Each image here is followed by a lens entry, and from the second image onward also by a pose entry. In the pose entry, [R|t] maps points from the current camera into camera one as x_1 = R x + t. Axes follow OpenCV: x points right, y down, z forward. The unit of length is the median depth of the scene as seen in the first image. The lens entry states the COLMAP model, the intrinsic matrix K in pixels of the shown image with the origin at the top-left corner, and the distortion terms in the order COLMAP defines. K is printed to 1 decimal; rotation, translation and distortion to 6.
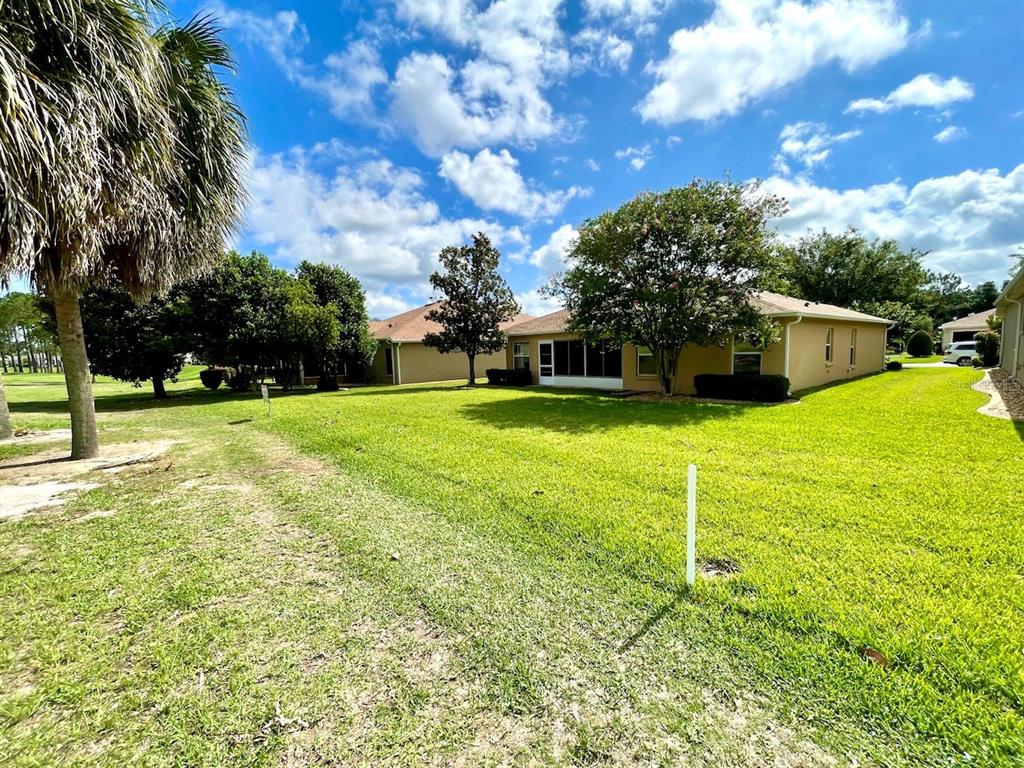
lens RADIAL K [[403.3, 0, 512.8], [0, 403.3, 393.4], [0, 0, 1]] dist [0.008390, 0.000017]
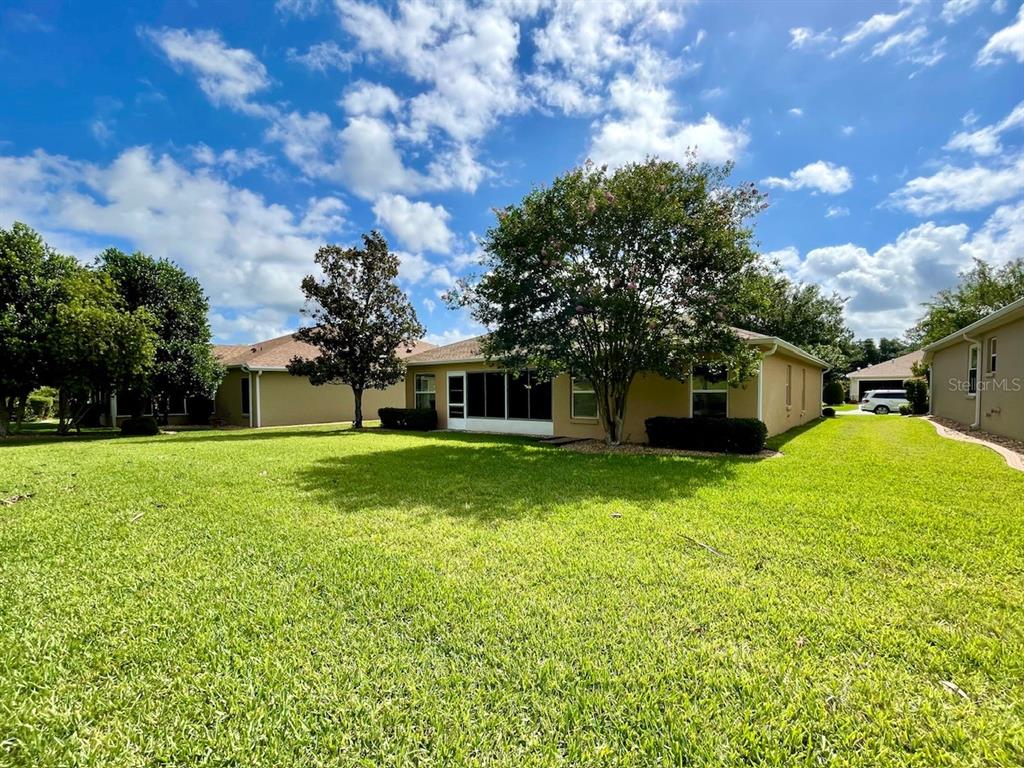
lens RADIAL K [[438.9, 0, 509.7], [0, 438.9, 405.1], [0, 0, 1]] dist [0.000175, -0.000456]
pose [[0.982042, 0.019307, 0.187674, 0.024473], [-0.004669, 0.996932, -0.078131, -0.002034], [-0.188607, 0.075852, 0.979119, 0.149565]]
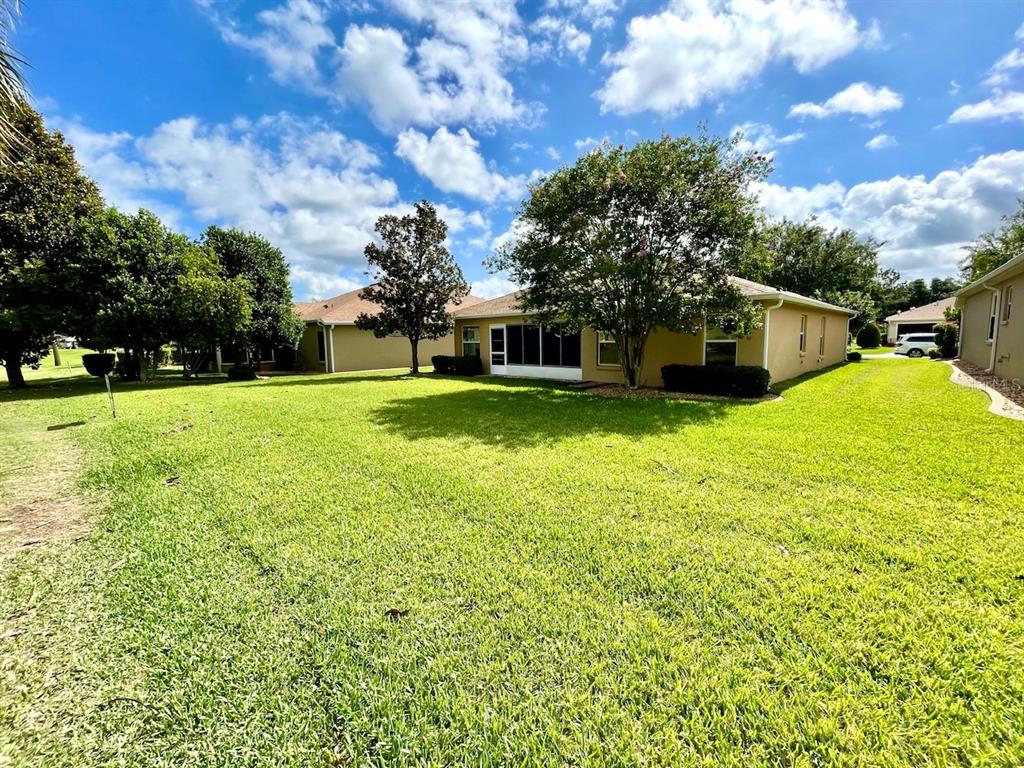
lens RADIAL K [[407.0, 0, 510.9], [0, 407.0, 378.7], [0, 0, 1]] dist [0.004592, 0.000097]
pose [[0.995978, 0.004520, 0.089488, 0.030502], [-0.003966, 0.999972, -0.006370, -0.006108], [-0.089514, 0.005989, 0.995968, 0.101514]]
